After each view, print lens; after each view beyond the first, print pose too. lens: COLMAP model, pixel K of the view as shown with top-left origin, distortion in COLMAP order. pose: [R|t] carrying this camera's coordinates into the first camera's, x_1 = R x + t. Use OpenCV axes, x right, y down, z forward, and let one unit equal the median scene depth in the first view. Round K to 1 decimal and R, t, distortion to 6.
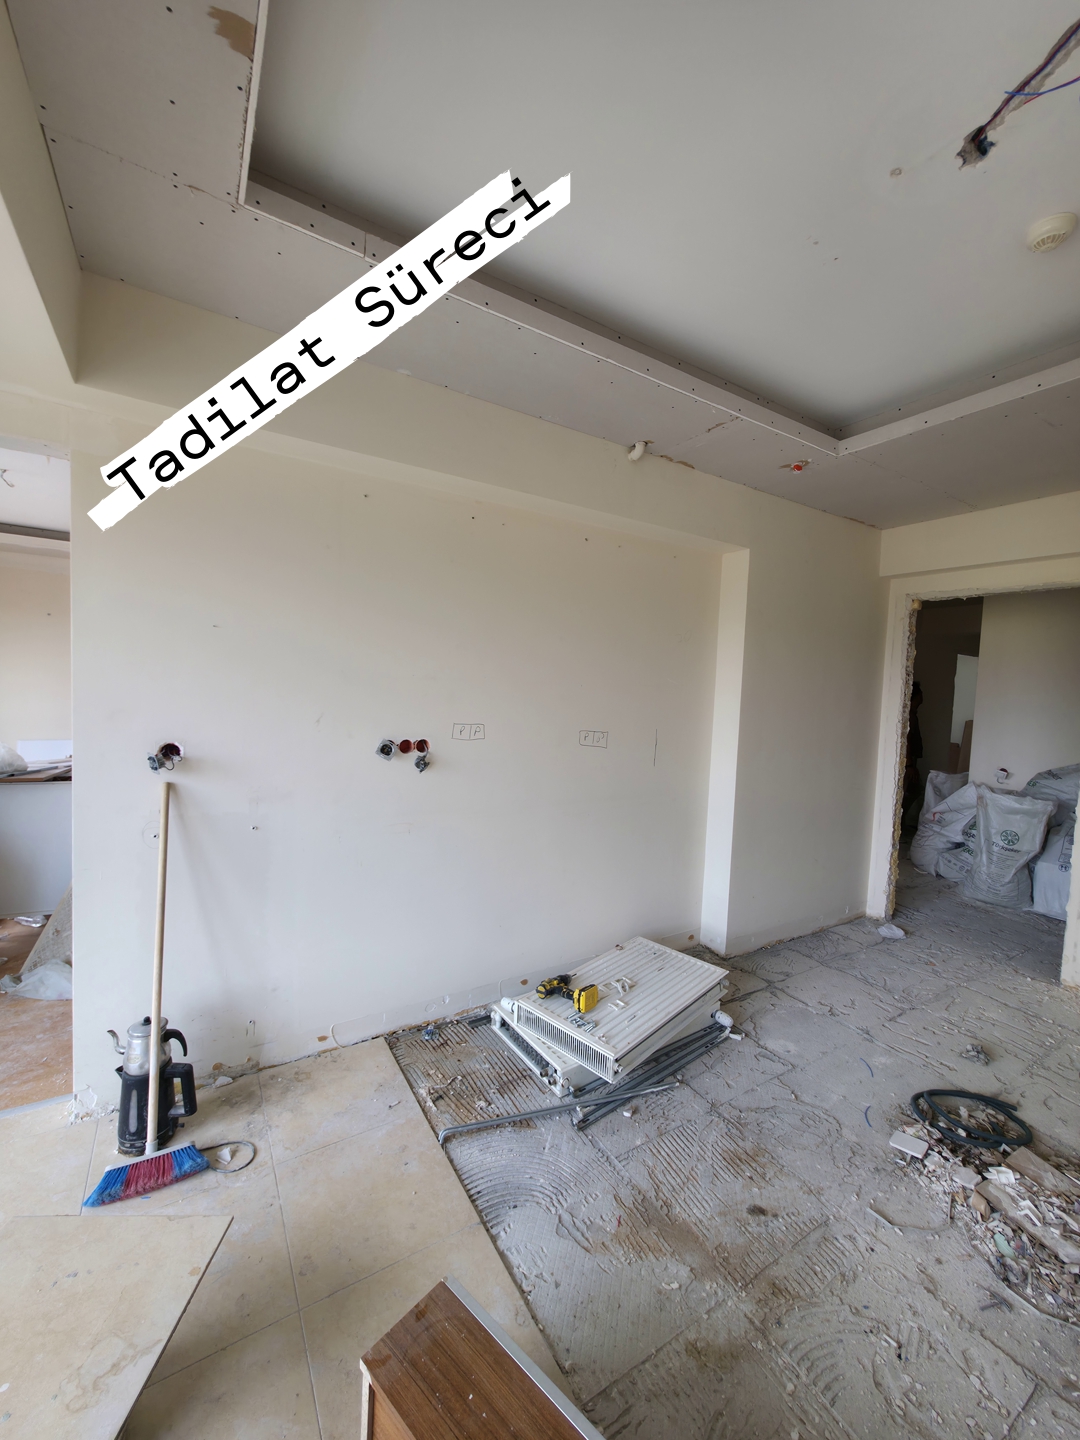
lens RADIAL K [[576.8, 0, 543.1], [0, 576.8, 715.5], [0, 0, 1]] dist [-0.000598, 0.000427]
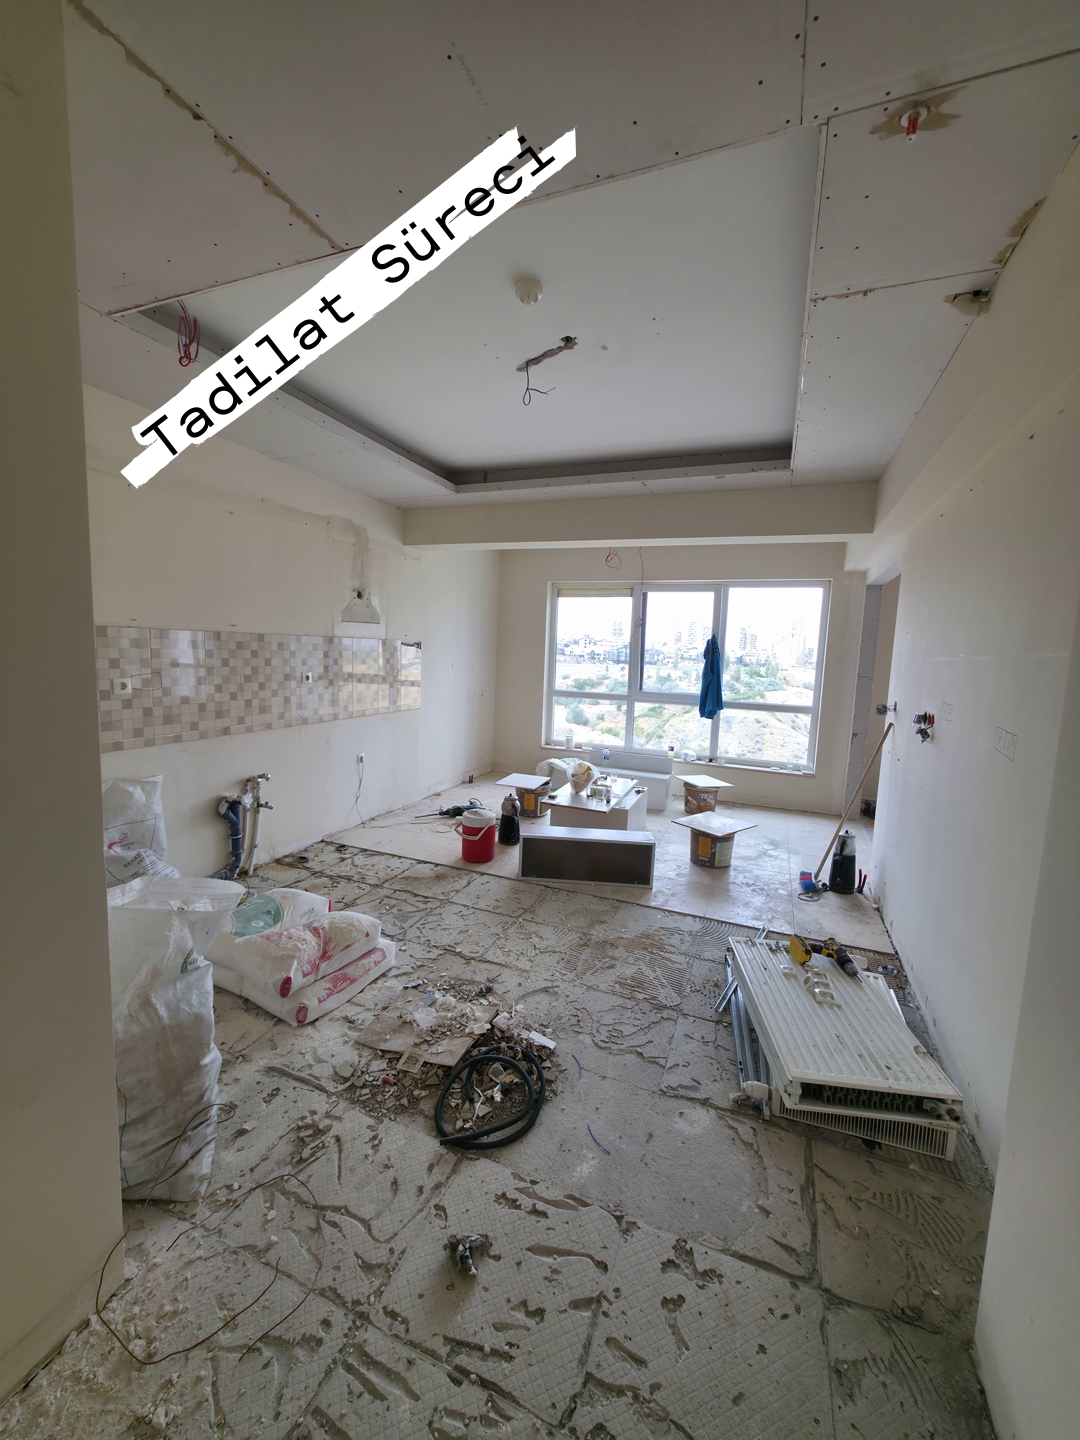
lens RADIAL K [[574.6, 0, 542.5], [0, 574.6, 715.9], [0, 0, 1]] dist [-0.000056, 0.000670]
pose [[-0.800137, -0.005027, -0.599796, 0.969204], [-0.104993, 0.985700, 0.131801, -0.019443], [0.590557, 0.168434, -0.789223, 1.318084]]
